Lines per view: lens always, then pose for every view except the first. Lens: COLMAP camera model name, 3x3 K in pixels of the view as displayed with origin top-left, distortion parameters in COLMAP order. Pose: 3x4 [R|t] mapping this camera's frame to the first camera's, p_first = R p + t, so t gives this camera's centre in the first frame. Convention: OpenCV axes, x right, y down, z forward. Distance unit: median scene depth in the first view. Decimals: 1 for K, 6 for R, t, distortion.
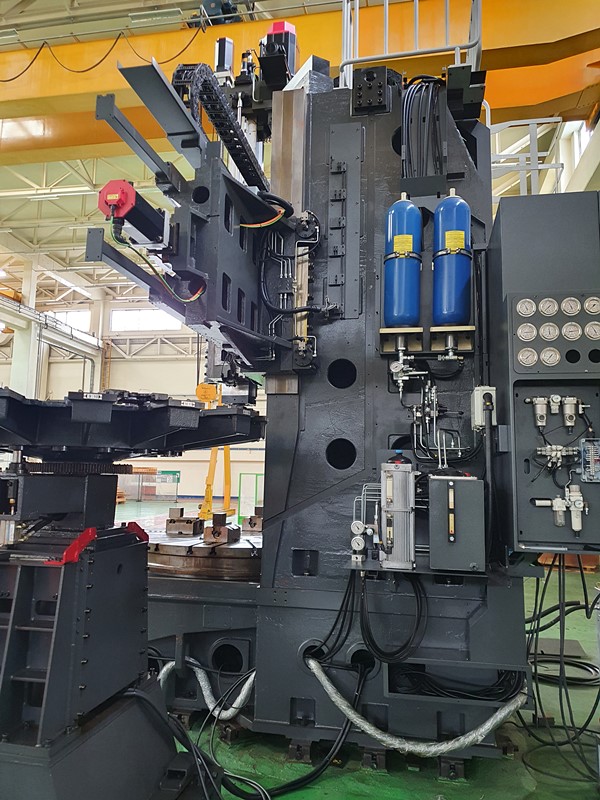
lens RADIAL K [[628.2, 0, 300.0], [0, 628.2, 400.0], [0, 0, 1]] dist [-0.002372, -0.008143]
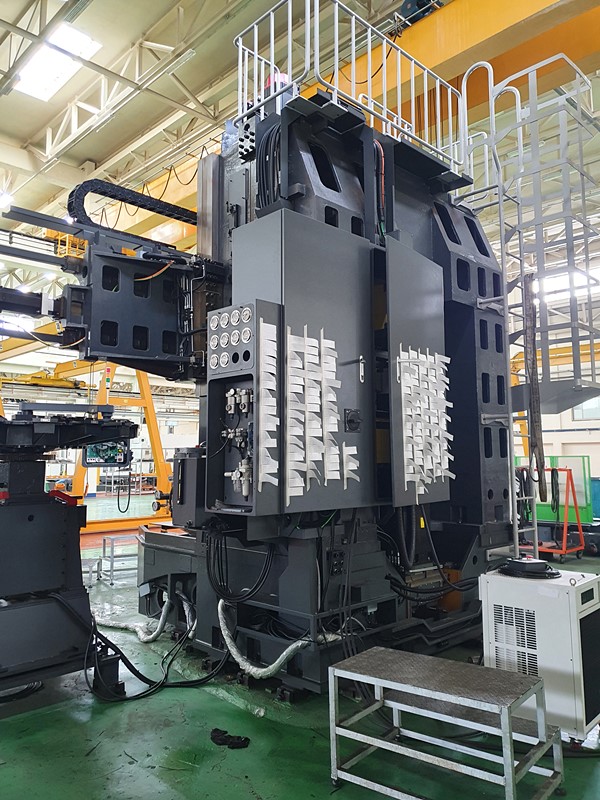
lens RADIAL K [[628.2, 0, 300.0], [0, 628.2, 400.0], [0, 0, 1]] dist [-0.002372, -0.008143]
pose [[0.834908, -0.078393, -0.544779, 1.189128], [0.091882, 0.995767, -0.002475, 0.028856], [0.542666, -0.047989, 0.838576, 0.015221]]
